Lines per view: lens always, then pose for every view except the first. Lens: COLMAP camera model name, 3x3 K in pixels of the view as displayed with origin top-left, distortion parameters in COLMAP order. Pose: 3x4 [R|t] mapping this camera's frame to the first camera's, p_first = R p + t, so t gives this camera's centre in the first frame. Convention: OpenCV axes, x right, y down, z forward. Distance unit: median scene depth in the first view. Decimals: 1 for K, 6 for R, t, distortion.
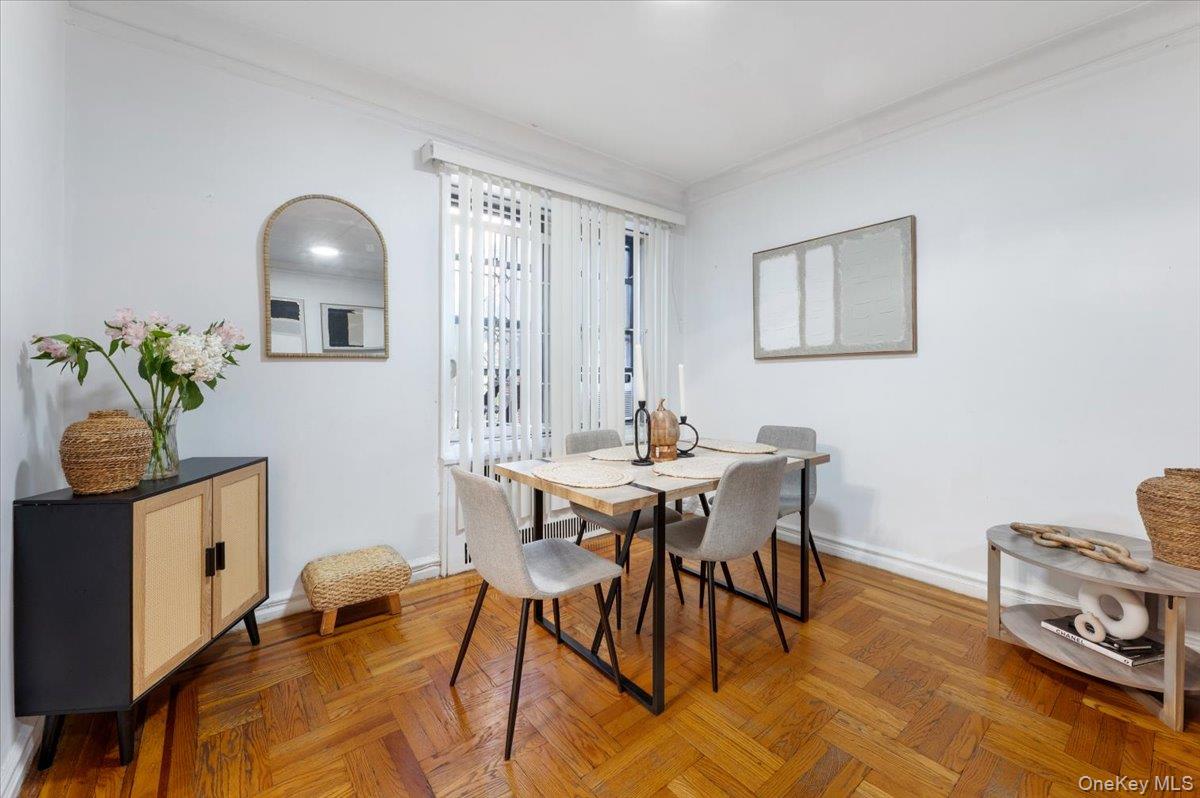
lens RADIAL K [[485.8, 0, 600.7], [0, 485.8, 374.1], [0, 0, 1]] dist [-0.001694, 0.000021]
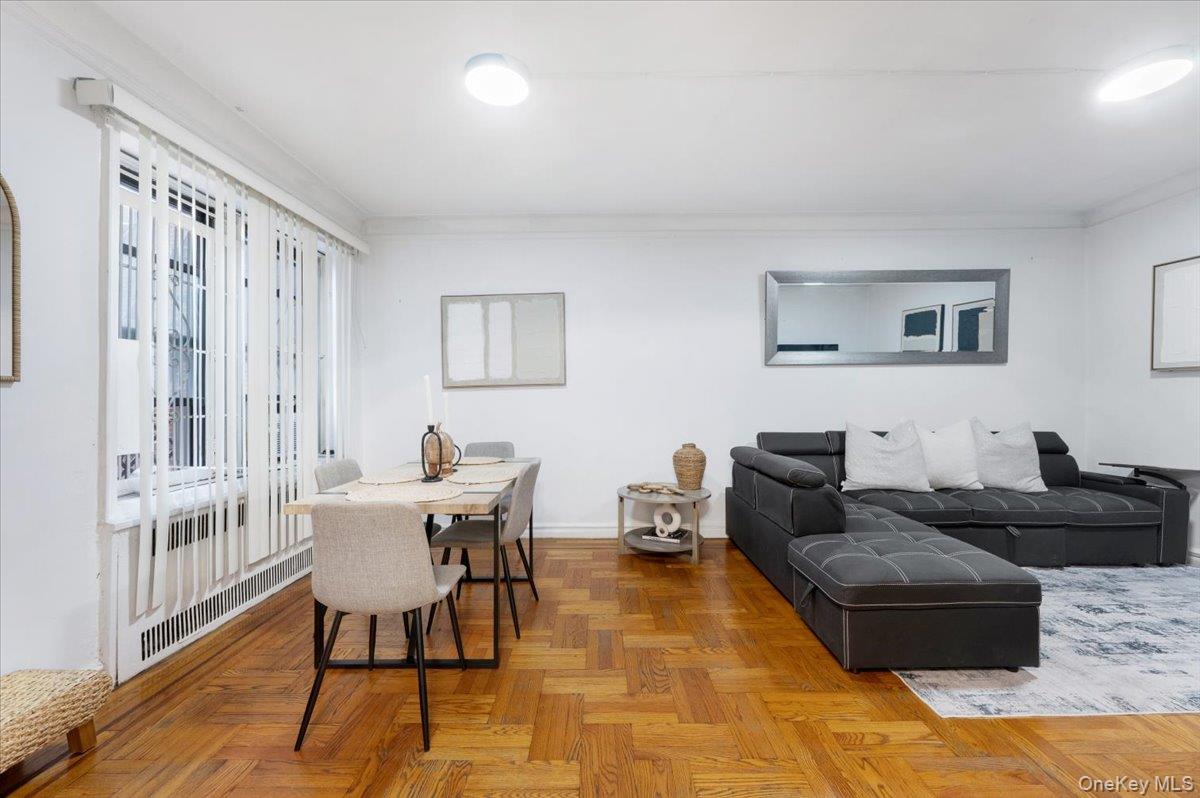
lens RADIAL K [[479.6, 0, 600.0], [0, 479.6, 399.0], [0, 0, 1]] dist [-0.000180, 0.000019]
pose [[0.631199, -0.006627, 0.775593, -0.419278], [0.011412, 0.999935, -0.000743, 0.000808], [-0.775537, 0.009320, 0.631233, -0.006420]]
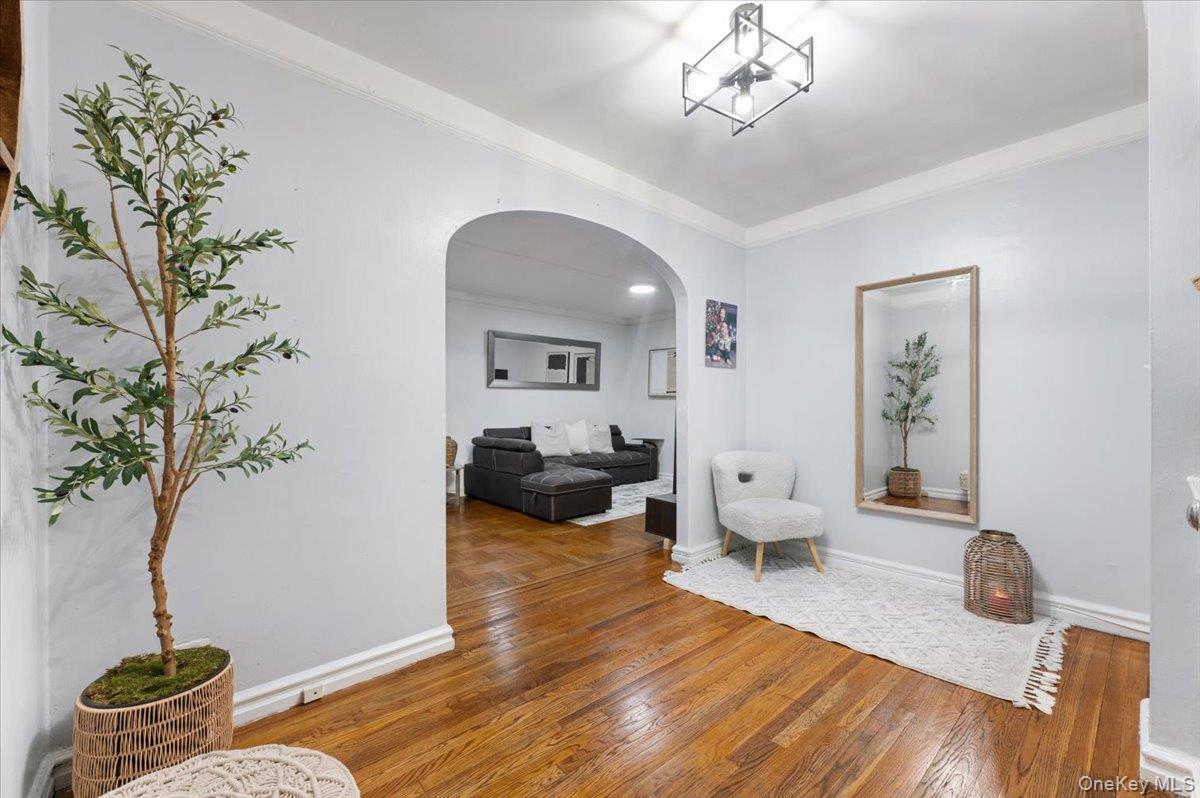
lens RADIAL K [[479.6, 0, 600.0], [0, 479.6, 399.0], [0, 0, 1]] dist [-0.000180, 0.000019]
pose [[-0.037110, 0.013256, 0.999223, -1.327859], [0.003151, 0.999909, -0.013148, -0.006678], [-0.999306, 0.002661, -0.037148, 0.053986]]
